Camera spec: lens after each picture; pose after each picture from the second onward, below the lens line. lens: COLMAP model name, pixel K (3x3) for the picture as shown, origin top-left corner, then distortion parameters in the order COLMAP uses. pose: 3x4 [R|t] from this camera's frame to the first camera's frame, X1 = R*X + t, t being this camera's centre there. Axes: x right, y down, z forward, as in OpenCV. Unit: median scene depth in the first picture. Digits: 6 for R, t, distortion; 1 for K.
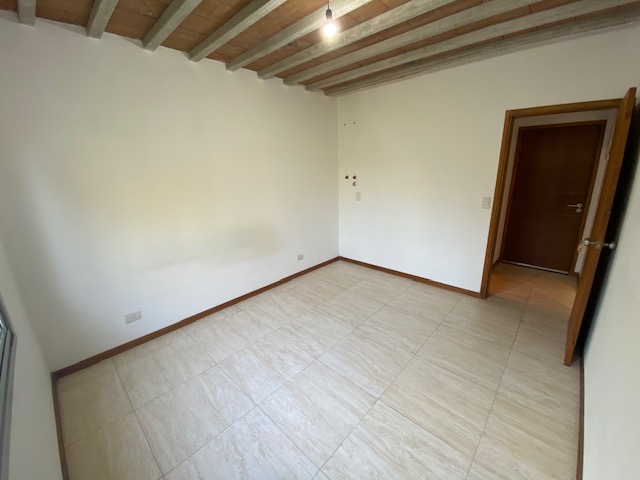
lens RADIAL K [[262.1, 0, 317.3], [0, 262.1, 240.9], [0, 0, 1]] dist [-0.010977, -0.000205]
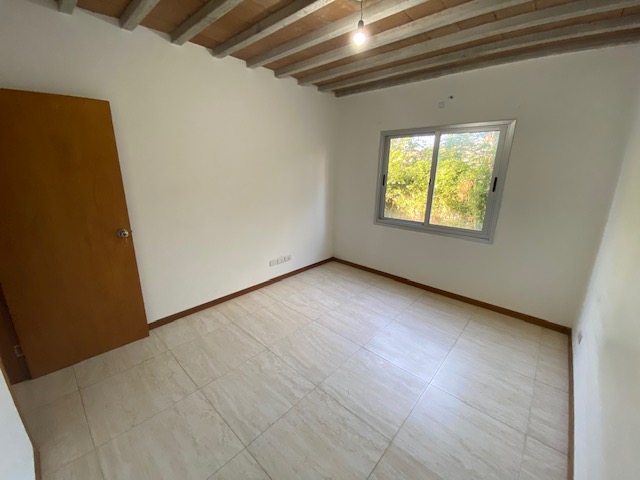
lens RADIAL K [[262.1, 0, 317.3], [0, 262.1, 240.9], [0, 0, 1]] dist [-0.010977, -0.000205]
pose [[-0.999766, 0.018728, -0.010830, 0.189983], [0.010659, 0.862044, 0.506721, -0.477037], [0.018826, 0.506487, -0.862042, 1.768875]]
